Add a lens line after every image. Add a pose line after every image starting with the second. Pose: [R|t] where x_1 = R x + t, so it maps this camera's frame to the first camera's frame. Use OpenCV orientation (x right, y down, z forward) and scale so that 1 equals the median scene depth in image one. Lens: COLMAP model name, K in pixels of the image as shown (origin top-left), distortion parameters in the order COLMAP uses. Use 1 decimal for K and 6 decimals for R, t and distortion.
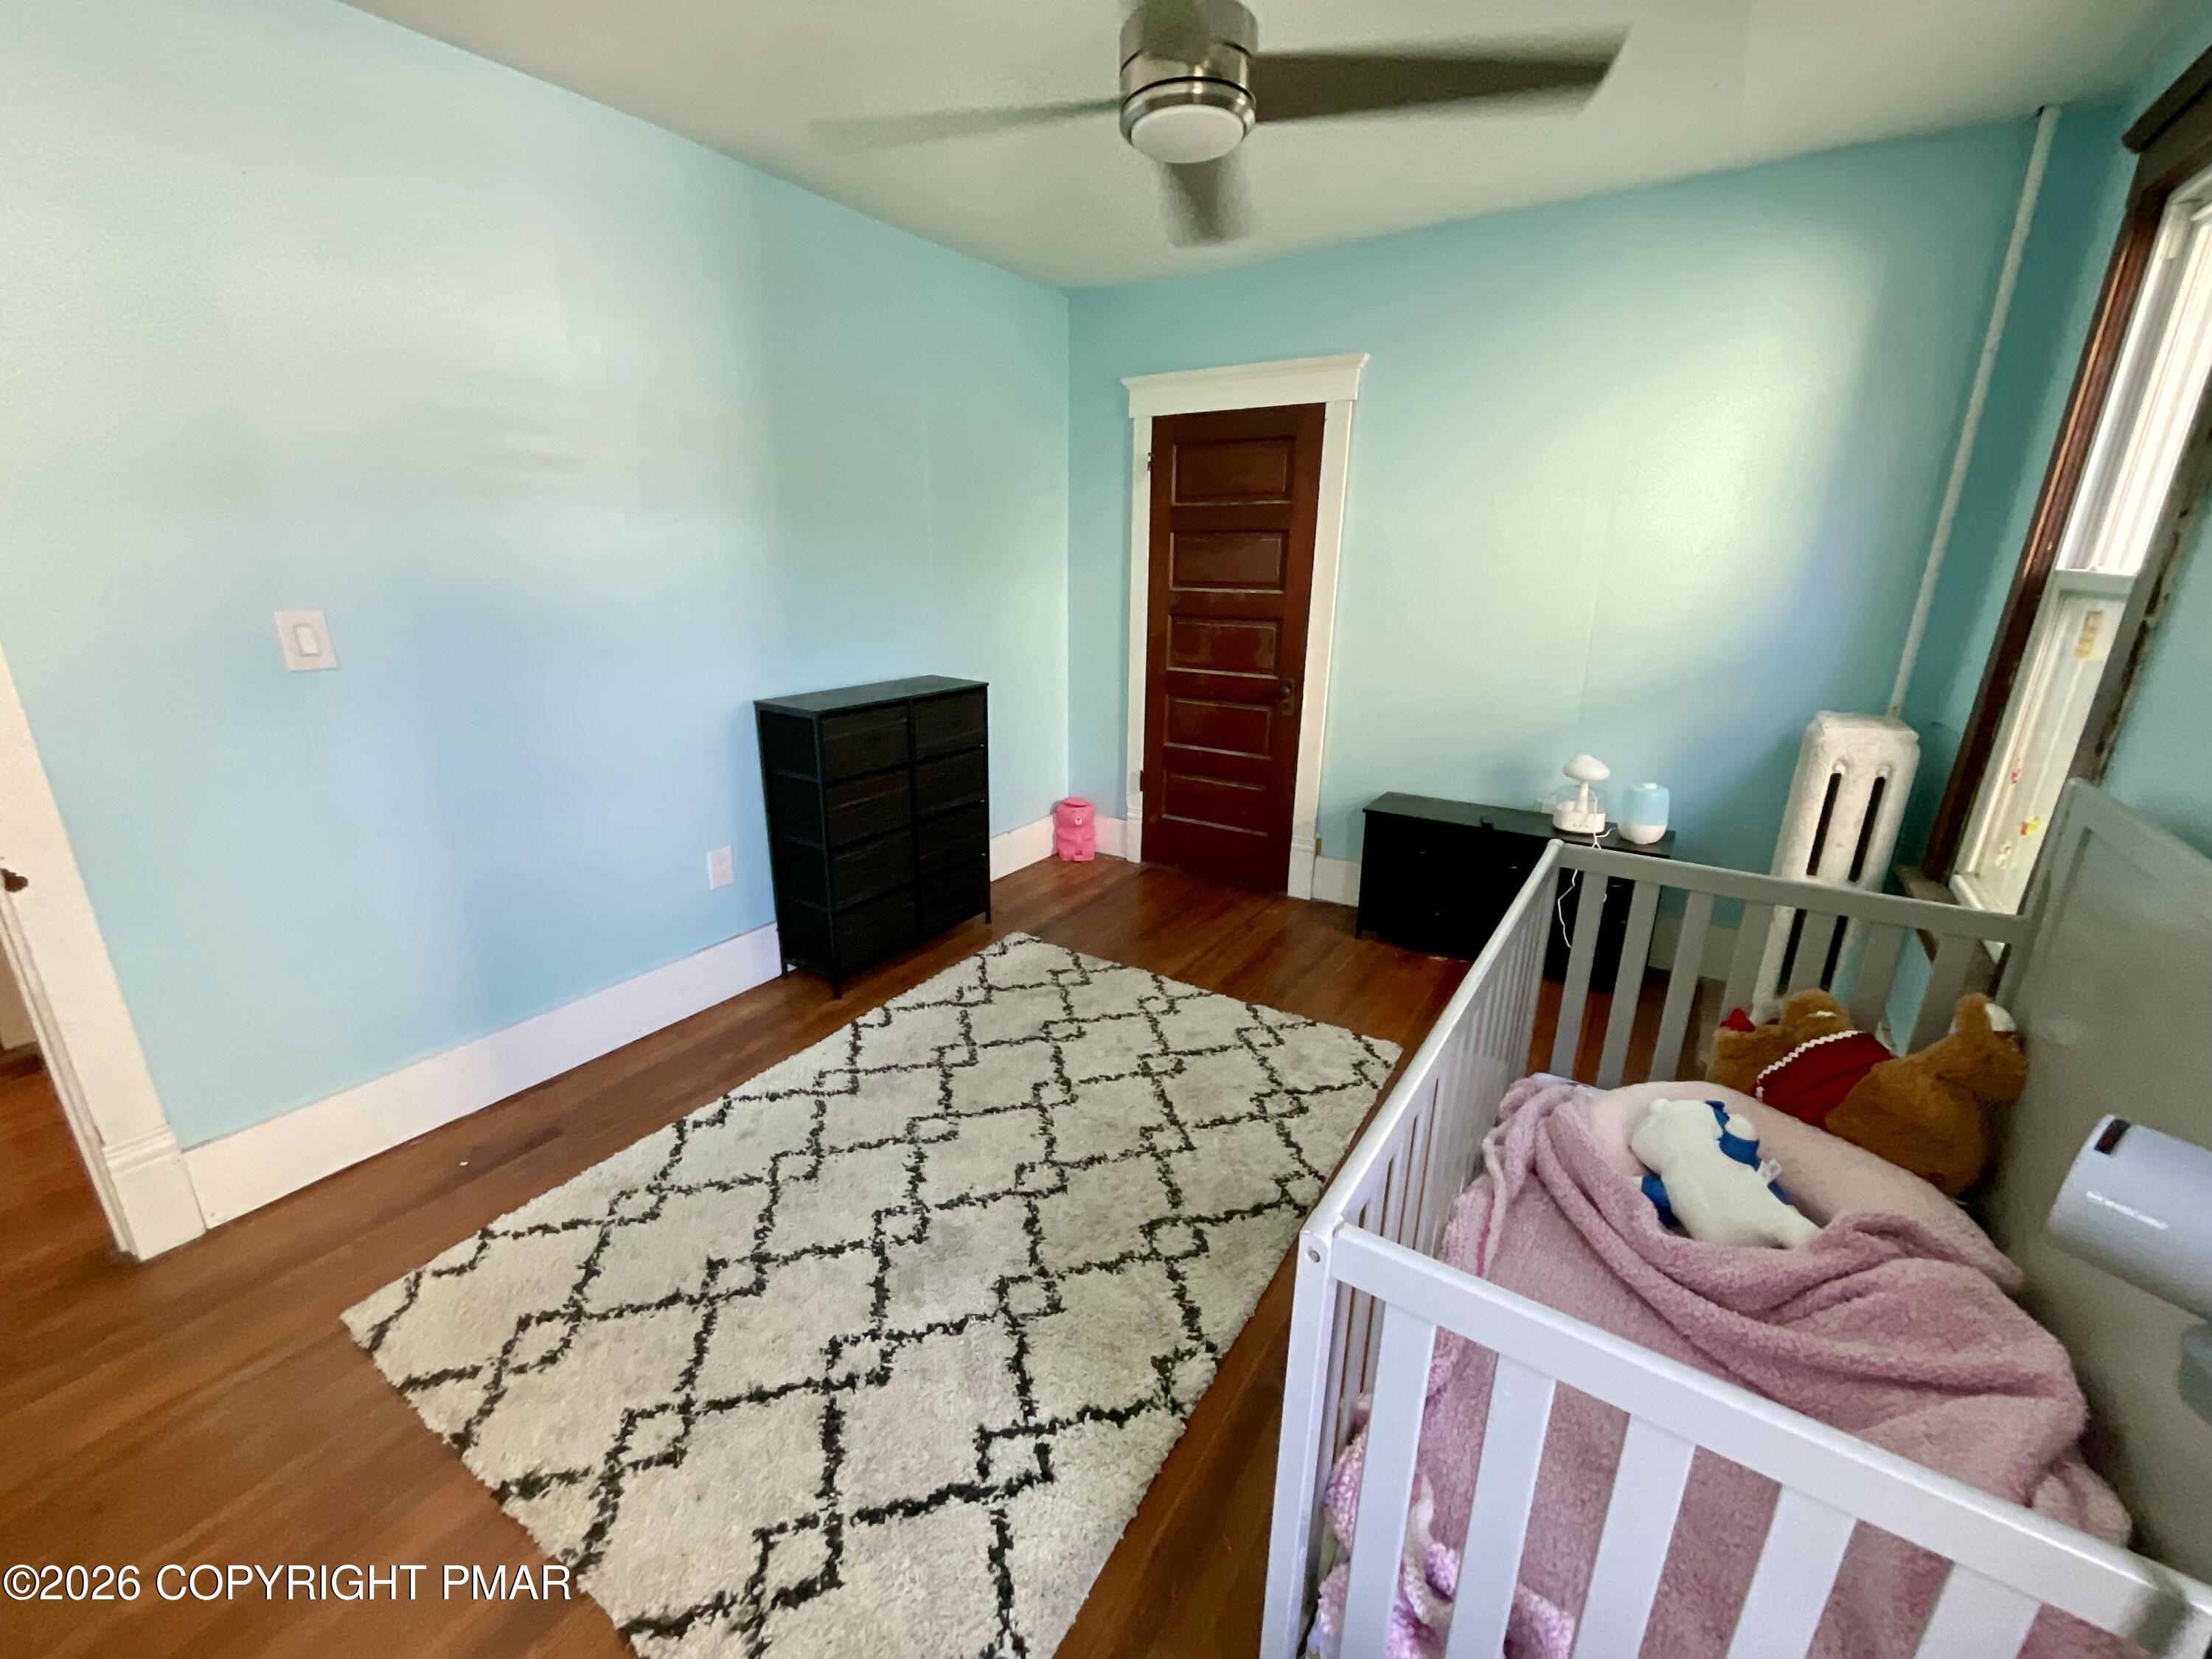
lens RADIAL K [[901.1, 0, 1109.6], [0, 901.1, 829.3], [0, 0, 1]] dist [-0.000238, -0.000537]
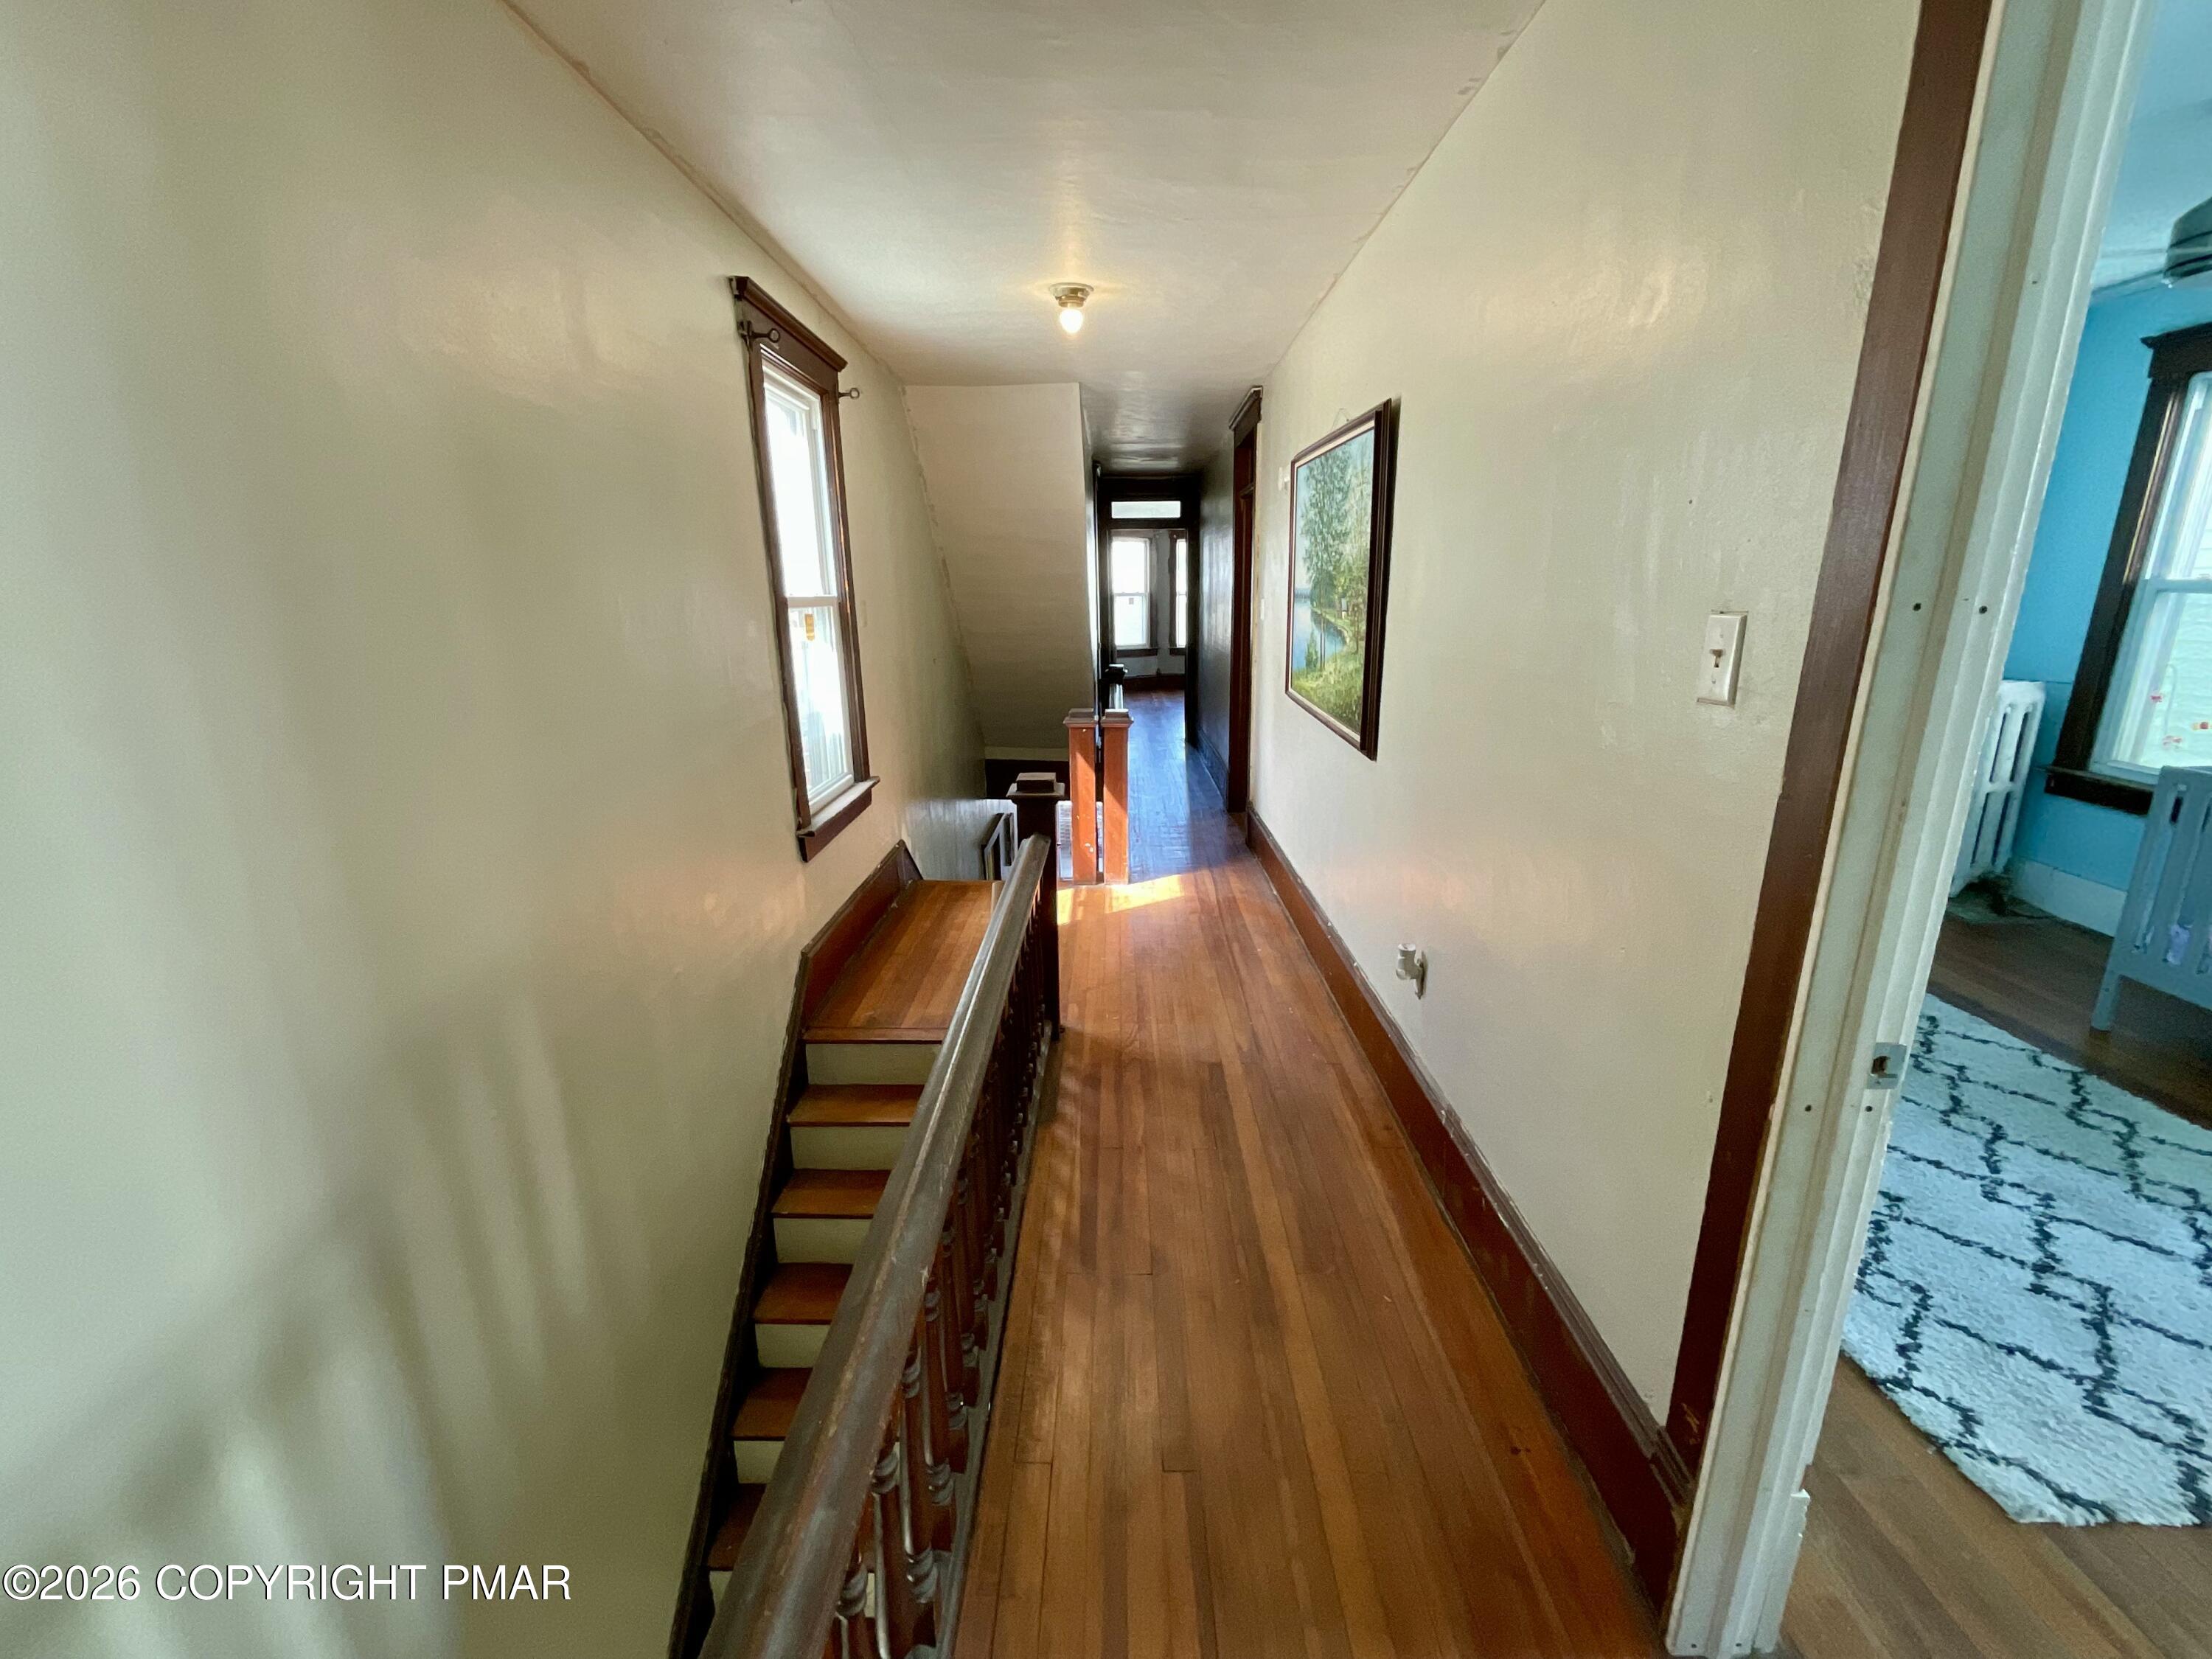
lens RADIAL K [[901.1, 0, 1111.2], [0, 901.1, 827.1], [0, 0, 1]] dist [-0.000238, -0.000537]
pose [[0.842562, -0.170427, 0.510925, -1.492829], [0.192256, 0.981291, 0.010278, -0.205340], [-0.503118, 0.089568, 0.859564, 0.518676]]
